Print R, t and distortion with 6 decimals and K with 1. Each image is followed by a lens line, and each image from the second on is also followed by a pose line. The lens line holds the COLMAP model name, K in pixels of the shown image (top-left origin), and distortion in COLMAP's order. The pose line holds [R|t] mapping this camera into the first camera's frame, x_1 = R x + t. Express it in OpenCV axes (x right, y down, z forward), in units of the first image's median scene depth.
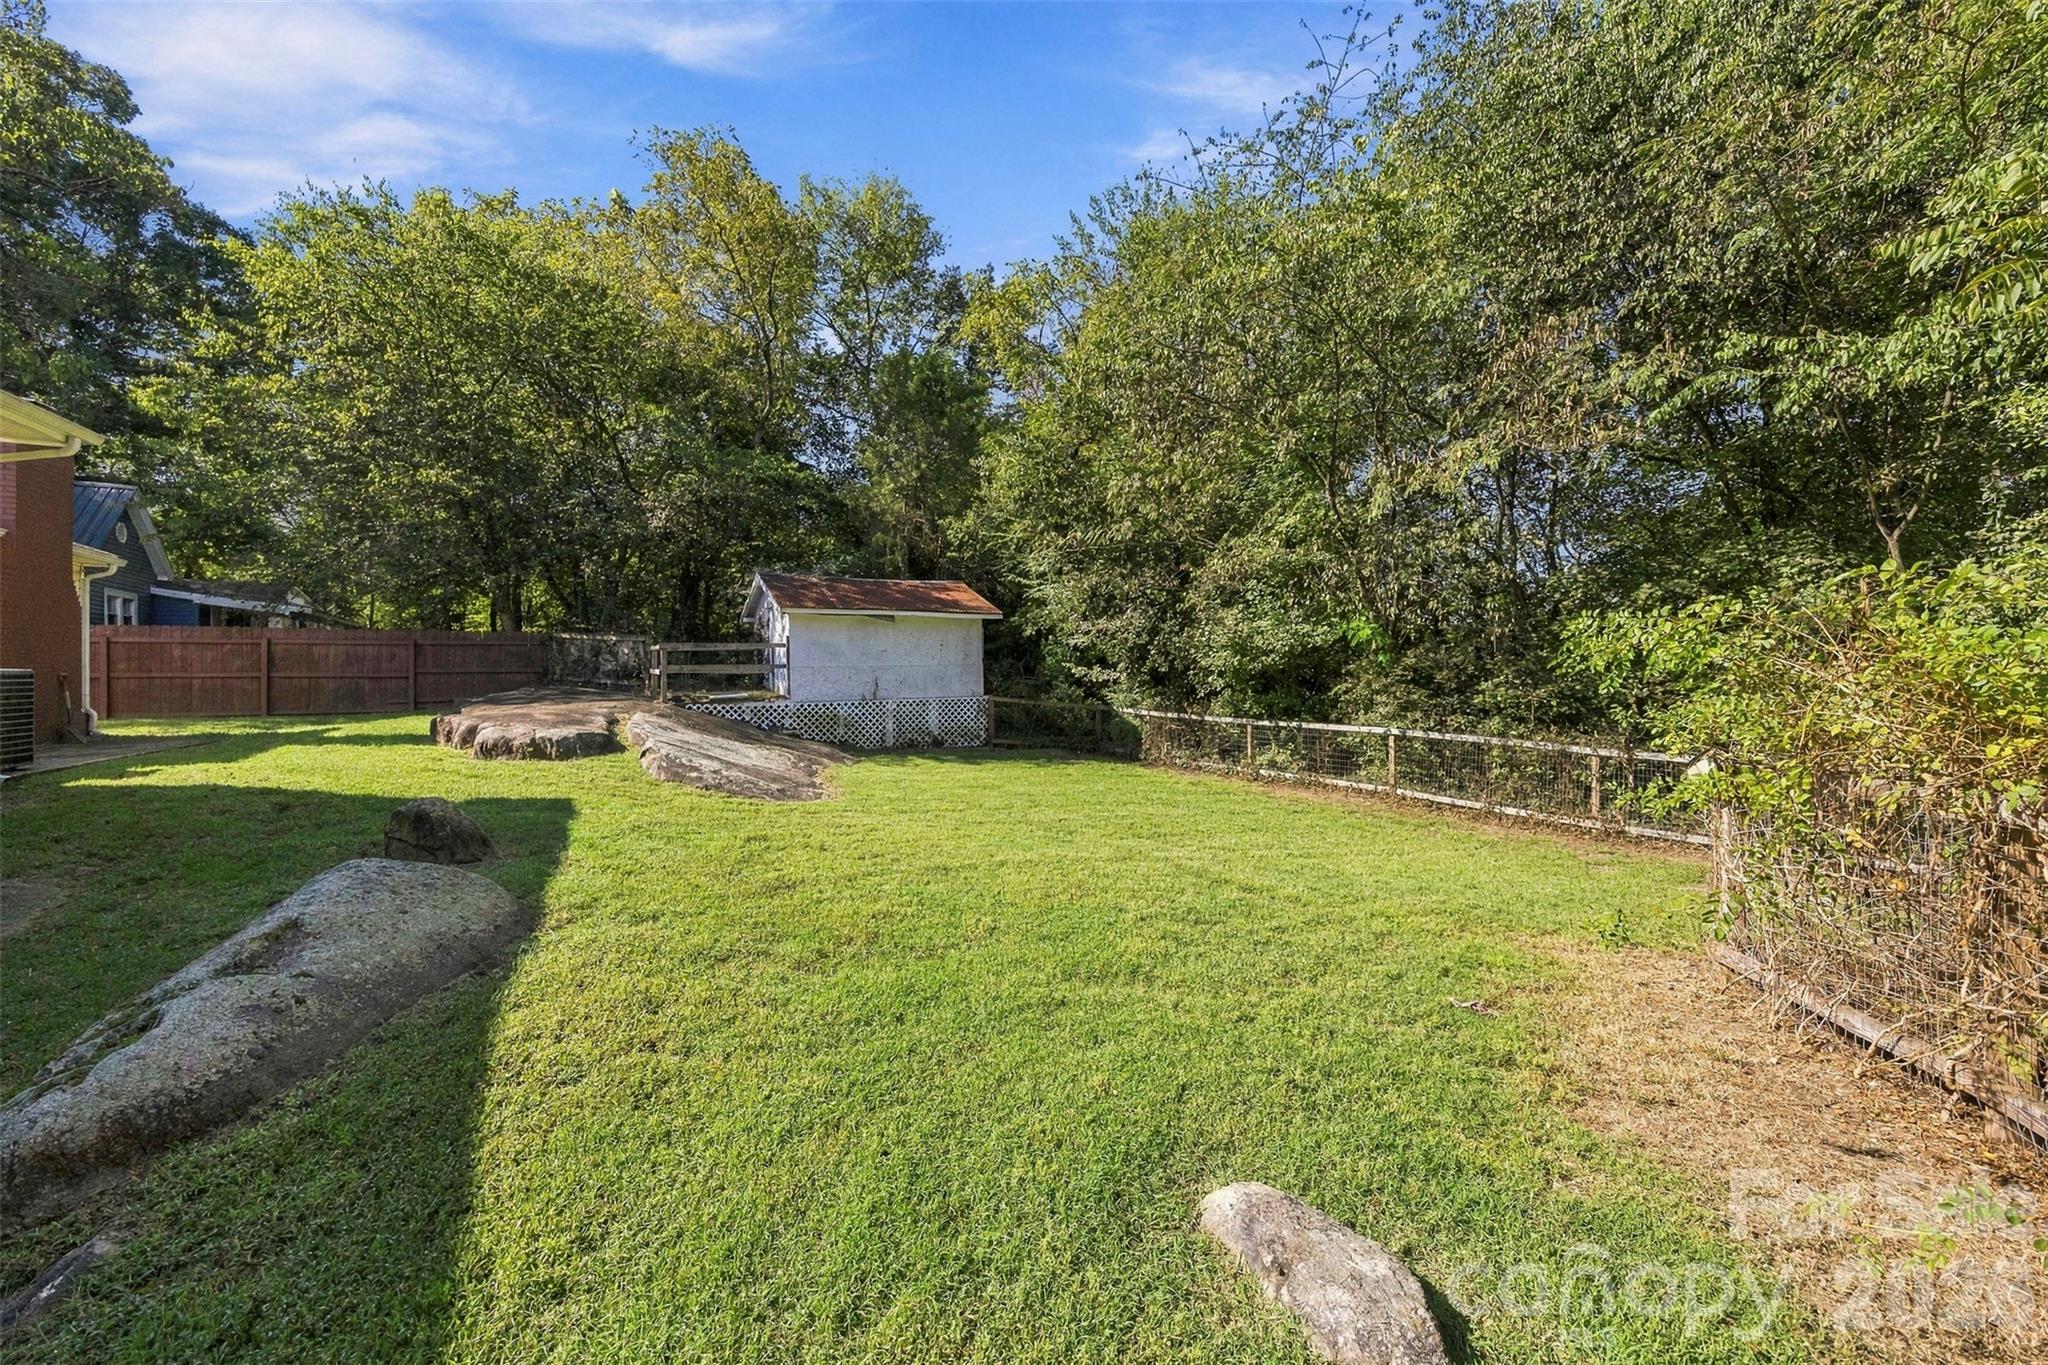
lens RADIAL K [[808.7, 0, 1024.0], [0, 808.7, 682.5], [0, 0, 1]] dist [-0.001069, -0.000170]
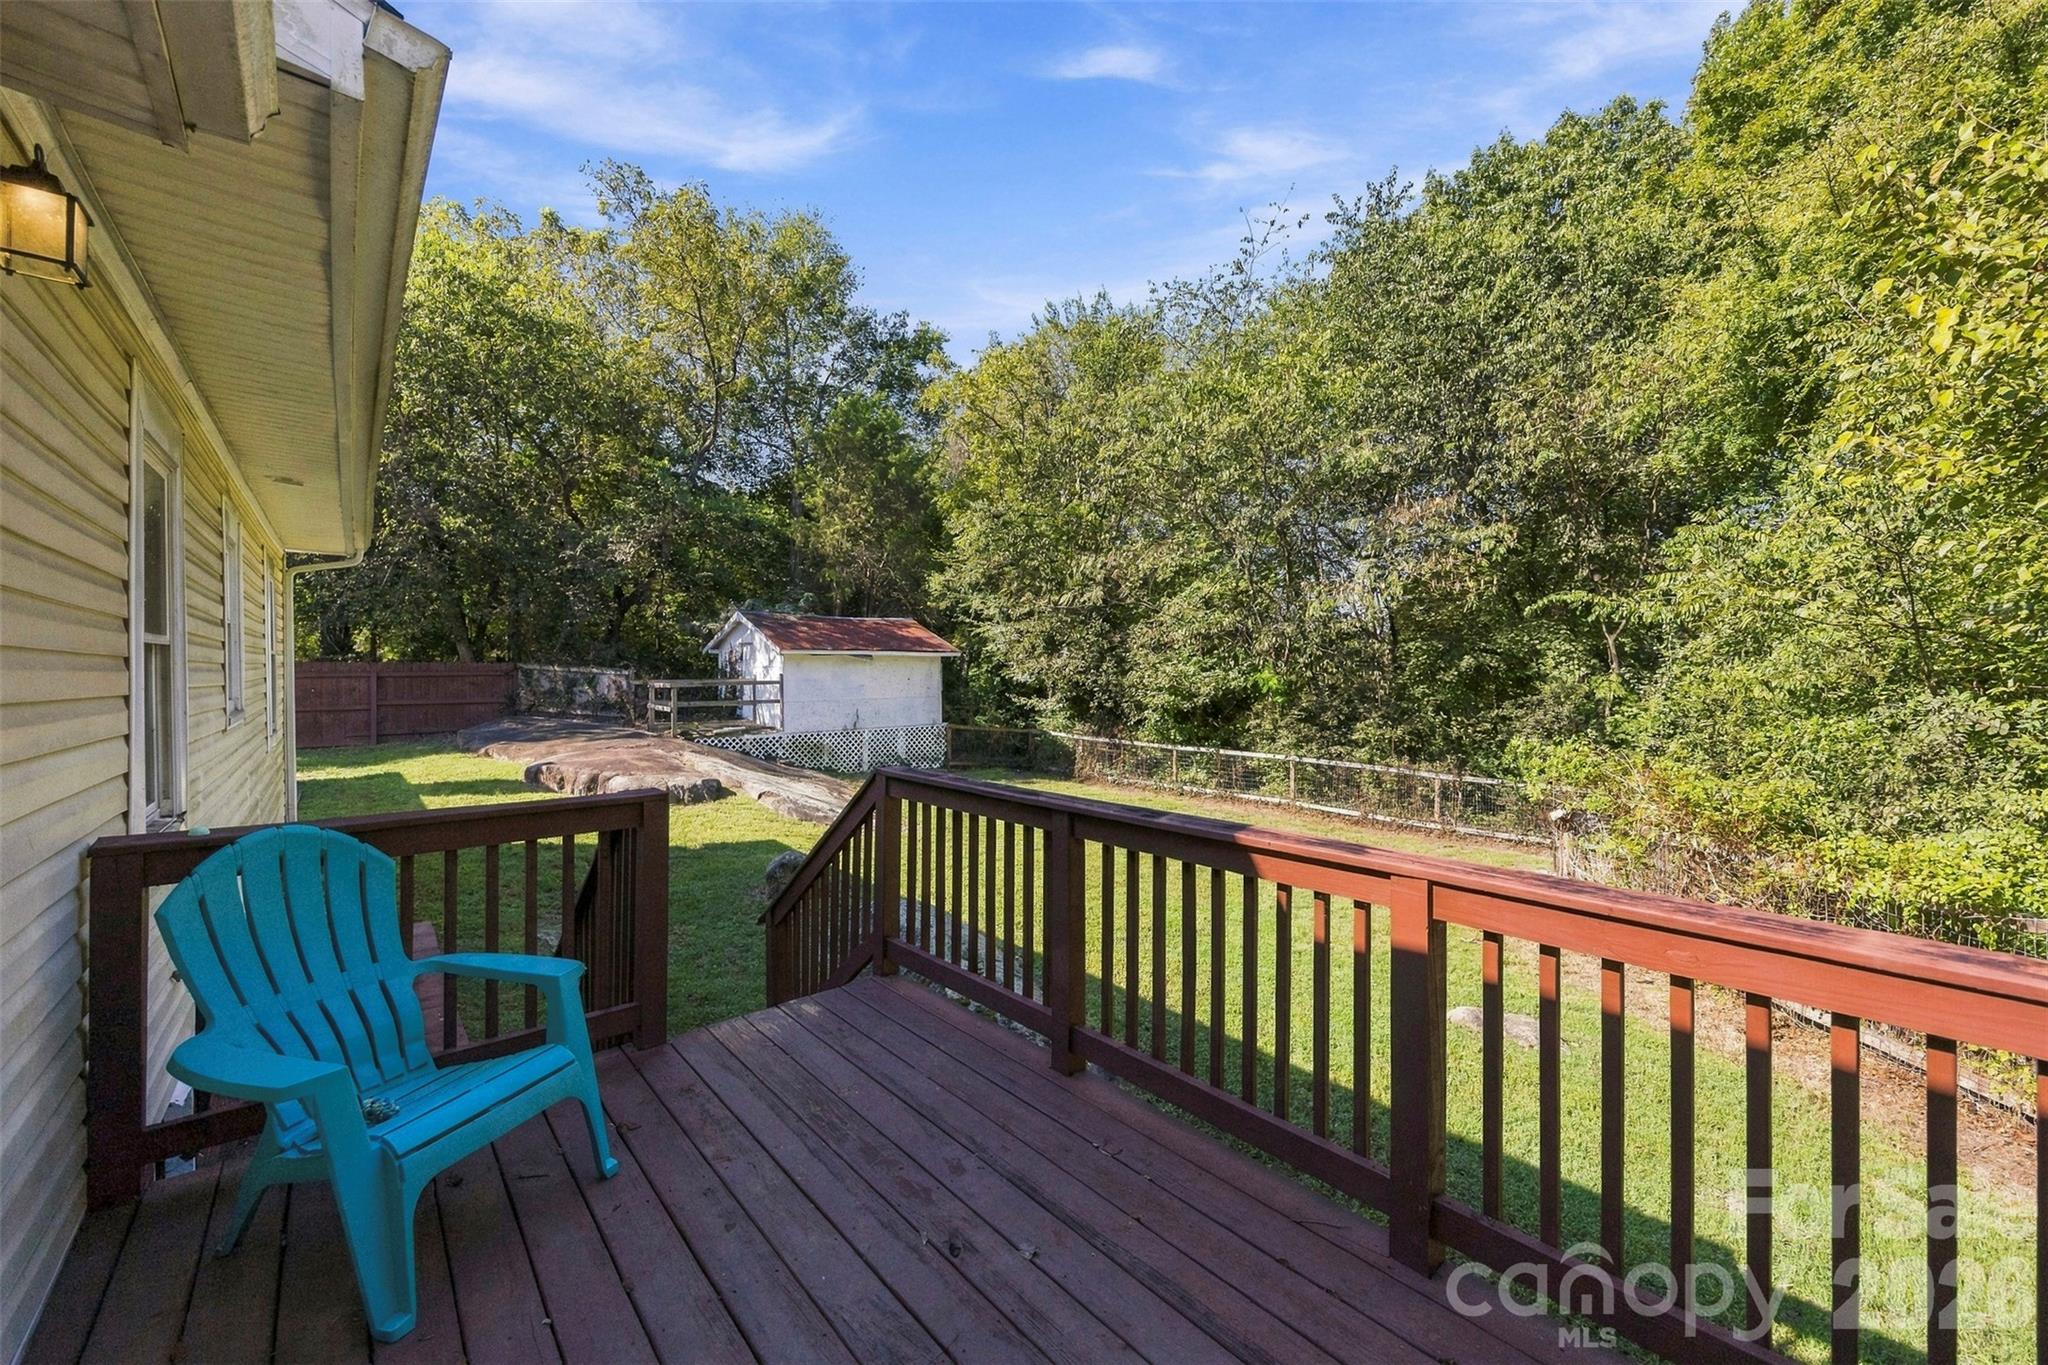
lens RADIAL K [[820.9, 0, 1024.0], [0, 820.9, 682.5], [0, 0, 1]] dist [0.022854, -0.000100]
pose [[0.969814, 0.007678, 0.243726, -0.254299], [-0.009946, 0.999918, 0.008077, -0.059036], [-0.243644, -0.010257, 0.969810, -0.171465]]
